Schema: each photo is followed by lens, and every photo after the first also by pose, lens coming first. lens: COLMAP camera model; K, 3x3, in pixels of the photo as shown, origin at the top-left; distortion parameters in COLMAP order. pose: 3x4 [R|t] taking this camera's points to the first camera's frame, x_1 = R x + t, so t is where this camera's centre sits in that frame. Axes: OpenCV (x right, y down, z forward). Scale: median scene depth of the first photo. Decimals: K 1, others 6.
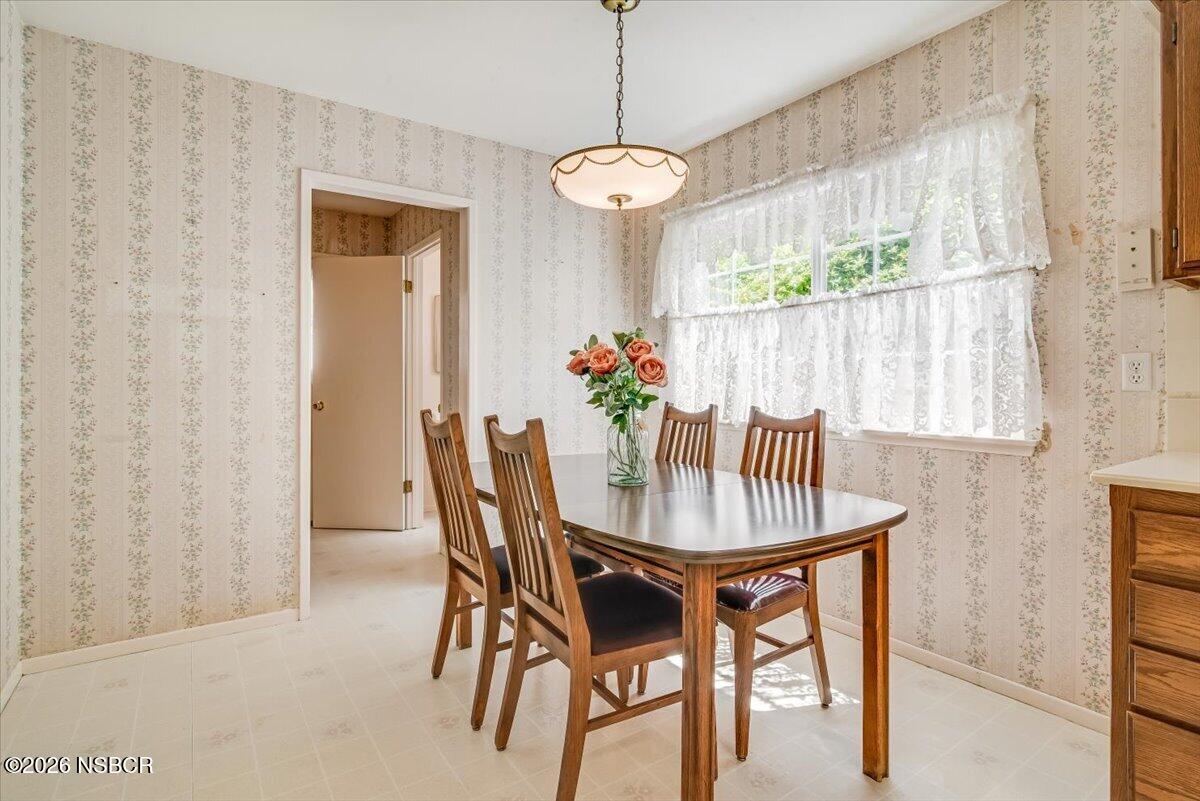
lens RADIAL K [[601.5, 0, 608.4], [0, 601.5, 380.3], [0, 0, 1]] dist [-0.005846, 0.001224]
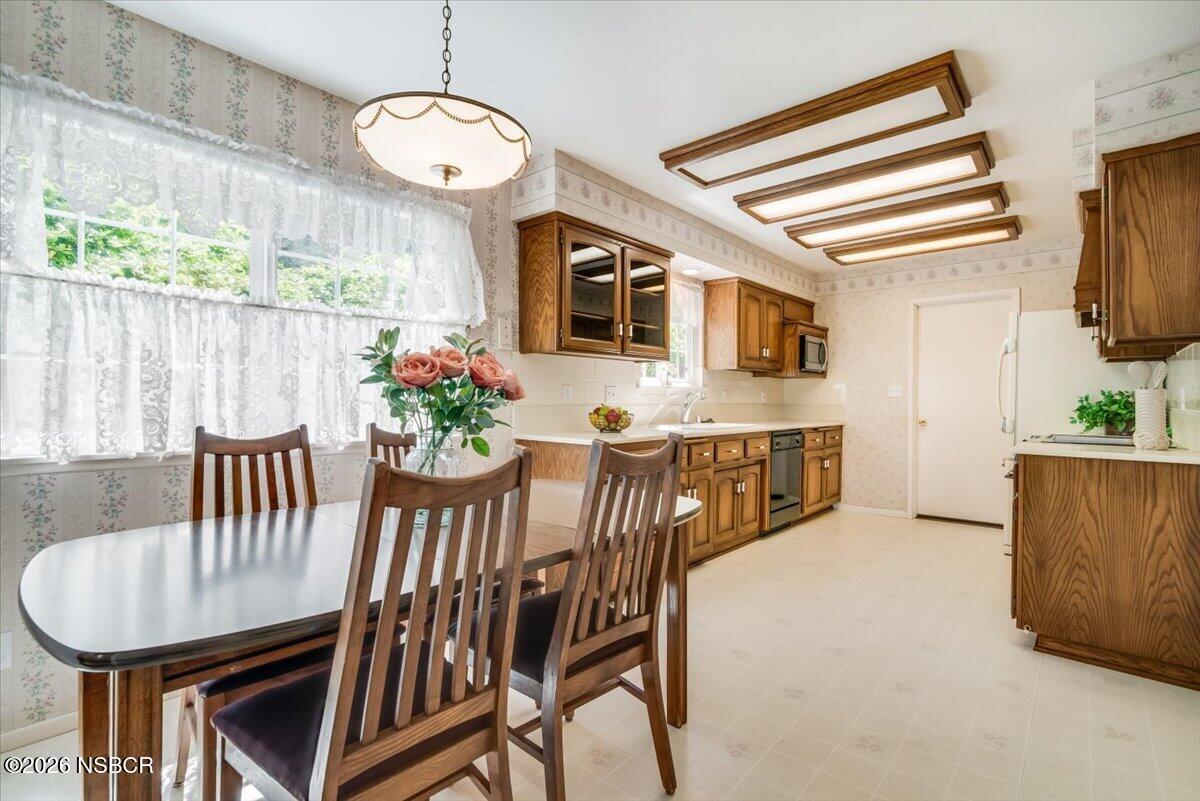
lens RADIAL K [[554.8, 0, 593.1], [0, 554.8, 407.5], [0, 0, 1]] dist [-0.005417, -0.000219]
pose [[-0.230537, -0.015140, 0.972946, -0.553255], [-0.012435, 0.999843, 0.012612, 0.004483], [-0.972984, -0.009191, -0.230690, 0.701459]]
